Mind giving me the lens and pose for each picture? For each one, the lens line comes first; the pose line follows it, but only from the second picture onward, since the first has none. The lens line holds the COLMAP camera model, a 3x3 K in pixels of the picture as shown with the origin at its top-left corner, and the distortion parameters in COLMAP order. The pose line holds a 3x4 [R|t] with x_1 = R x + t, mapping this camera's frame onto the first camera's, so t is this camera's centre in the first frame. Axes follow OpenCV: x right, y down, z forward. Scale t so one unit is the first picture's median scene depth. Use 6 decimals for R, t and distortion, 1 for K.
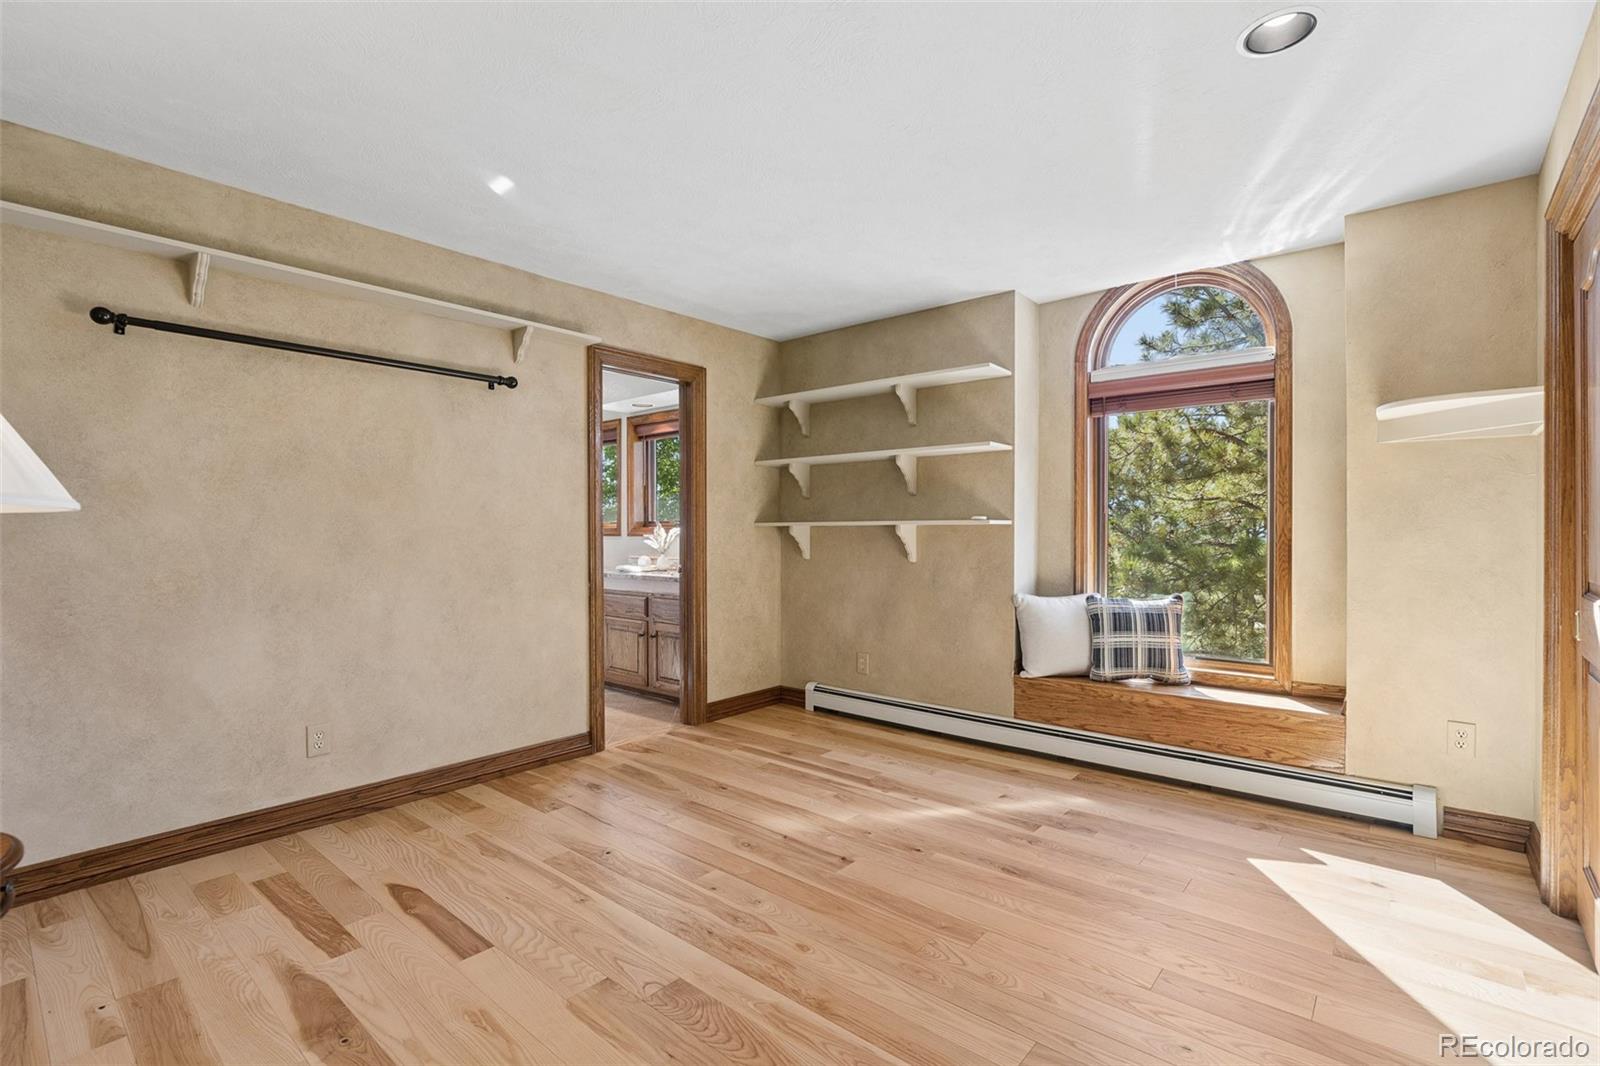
lens RADIAL K [[729.5, 0, 791.1], [0, 729.5, 539.3], [0, 0, 1]] dist [-0.018670, 0.004445]
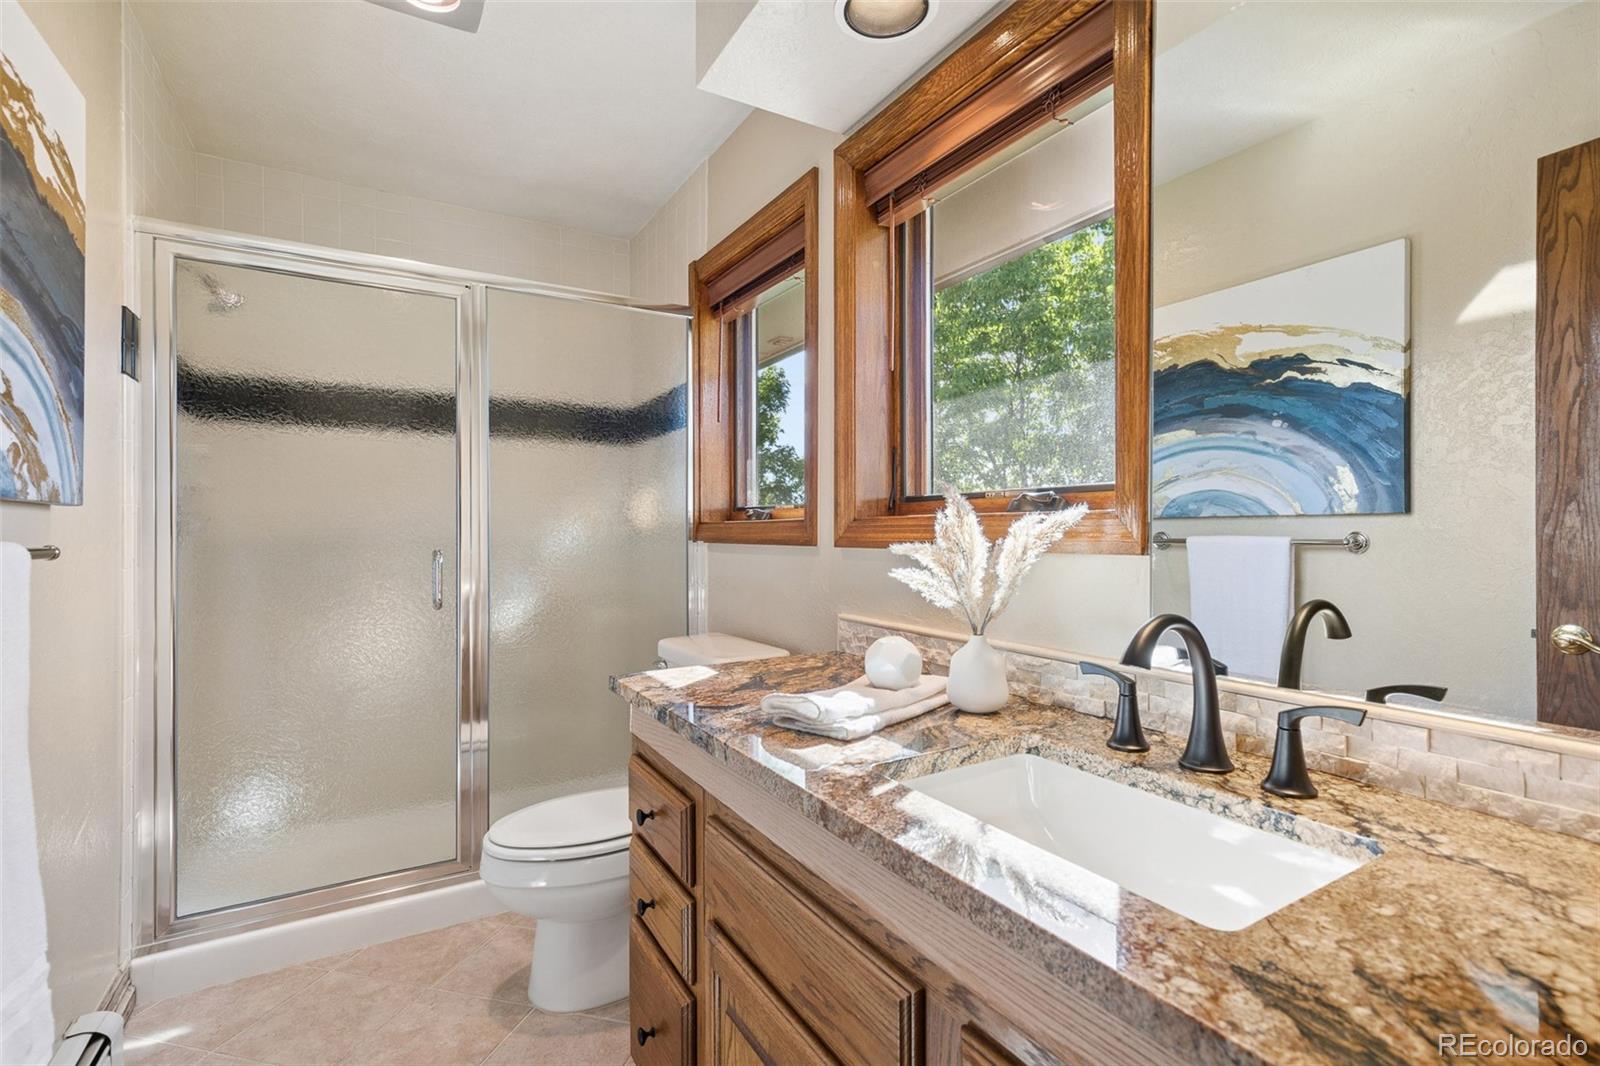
lens RADIAL K [[729.5, 0, 796.7], [0, 729.5, 533.5], [0, 0, 1]] dist [-0.018670, 0.004445]
pose [[0.950410, 0.000520, -0.310998, -0.145336], [-0.002207, 0.999985, -0.005073, -0.008403], [0.310991, 0.005508, 0.950397, 0.705676]]
